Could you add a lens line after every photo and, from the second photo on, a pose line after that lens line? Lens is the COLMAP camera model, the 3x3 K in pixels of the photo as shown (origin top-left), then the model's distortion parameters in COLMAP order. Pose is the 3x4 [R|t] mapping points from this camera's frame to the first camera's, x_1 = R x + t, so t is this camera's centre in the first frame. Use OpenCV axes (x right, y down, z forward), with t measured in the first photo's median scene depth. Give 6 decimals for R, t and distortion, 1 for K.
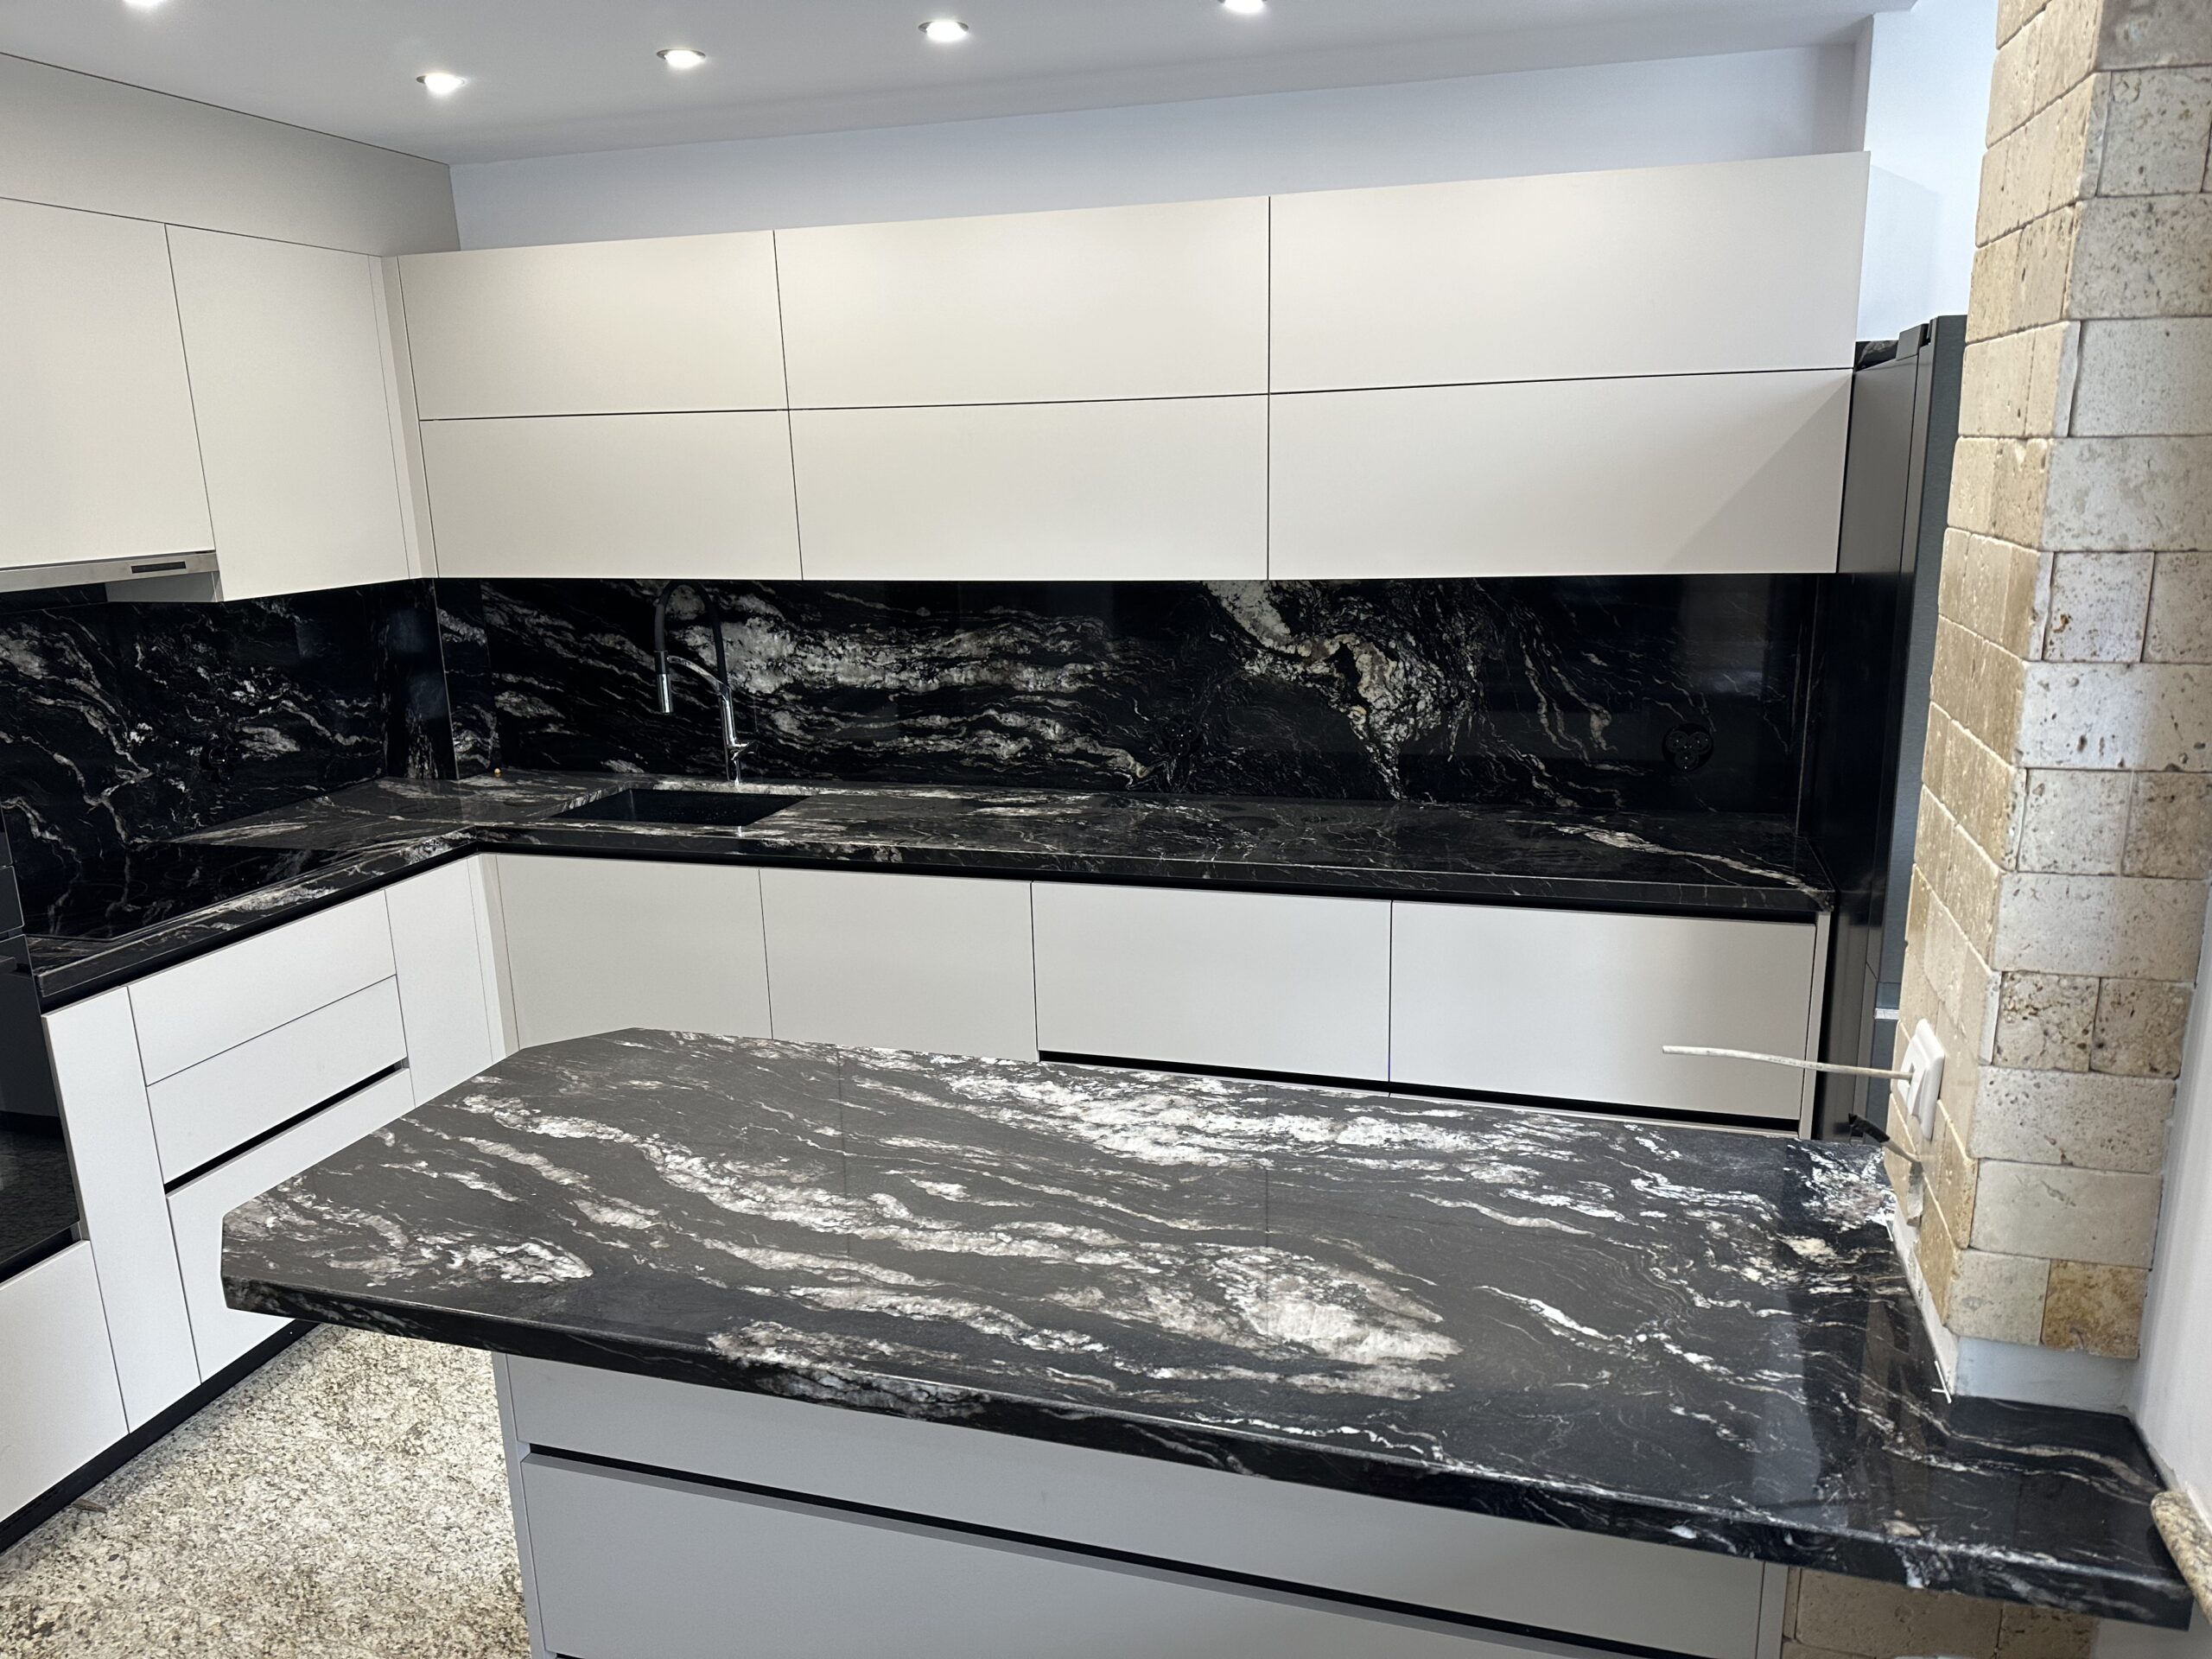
lens RADIAL K [[1553.4, 0, 1106.0], [0, 1553.4, 829.5], [0, 0, 1]] dist [0.160911, -0.221310]
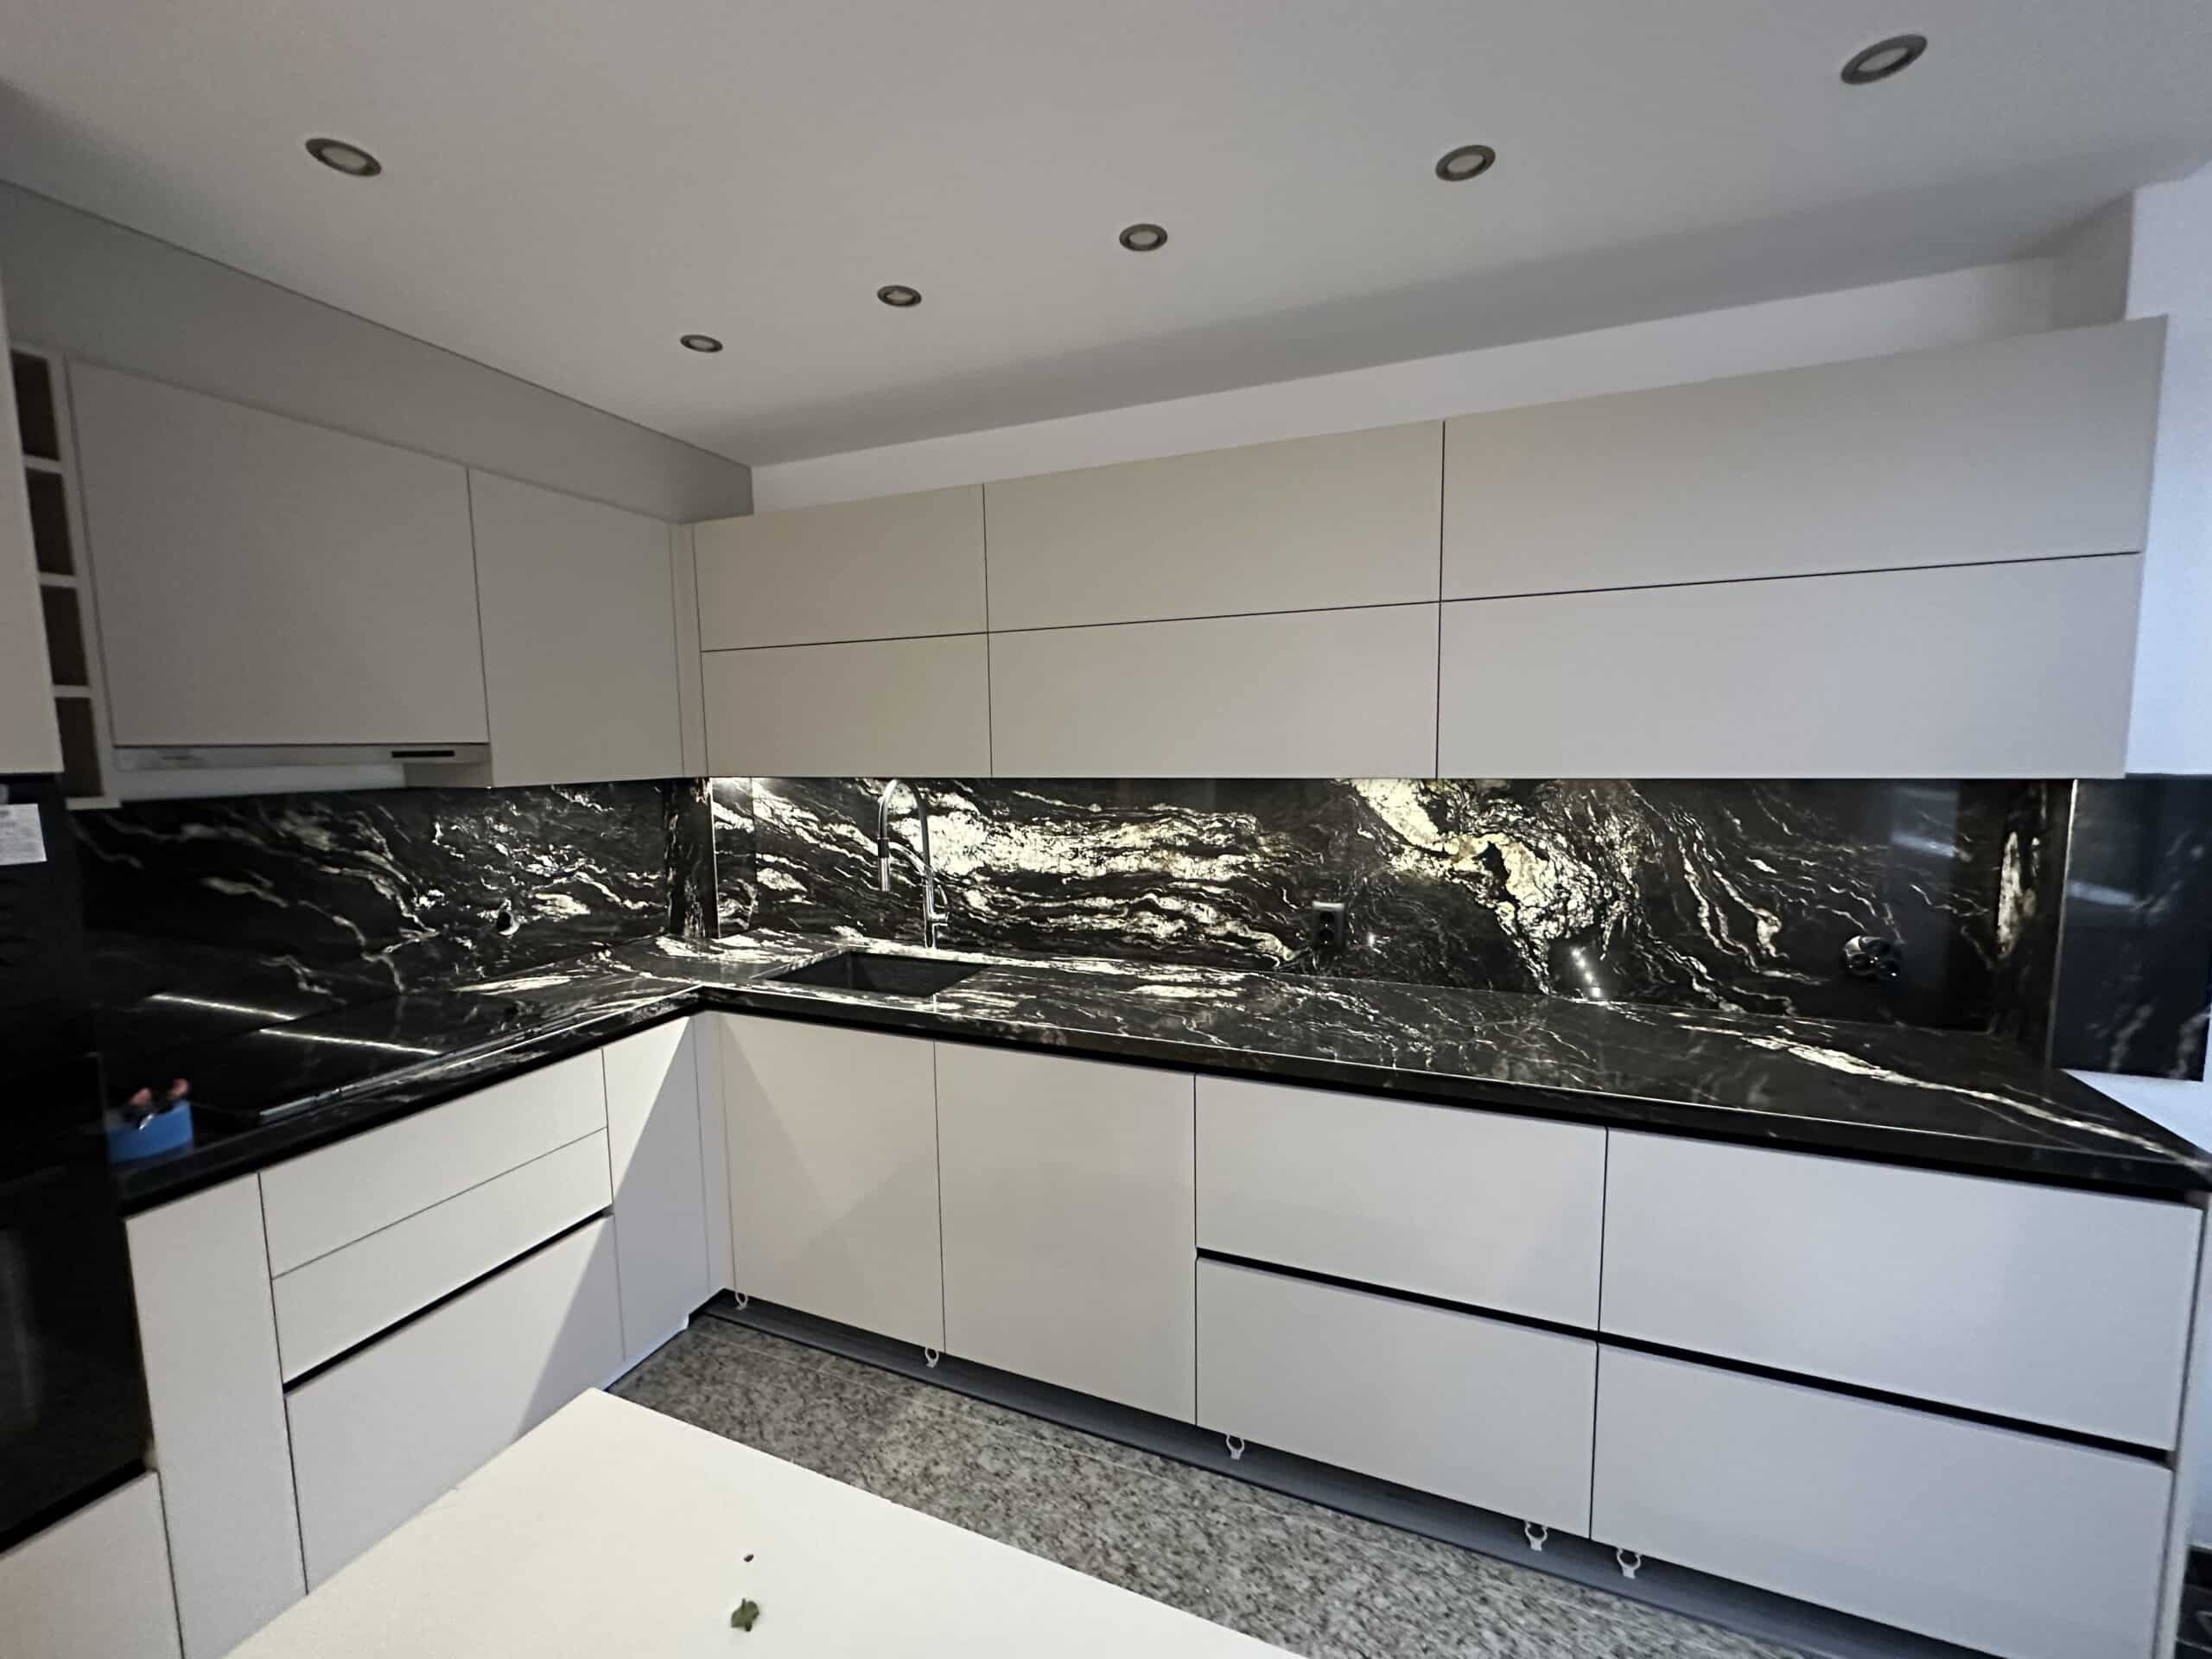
lens RADIAL K [[883.8, 0, 1106.0], [0, 883.8, 829.5], [0, 0, 1]] dist [0.000663, 0.000119]
pose [[0.995130, 0.021243, -0.096259, -0.046391], [-0.034027, 0.990506, -0.133189, -0.037487], [0.092516, 0.135816, 0.986405, 0.364493]]
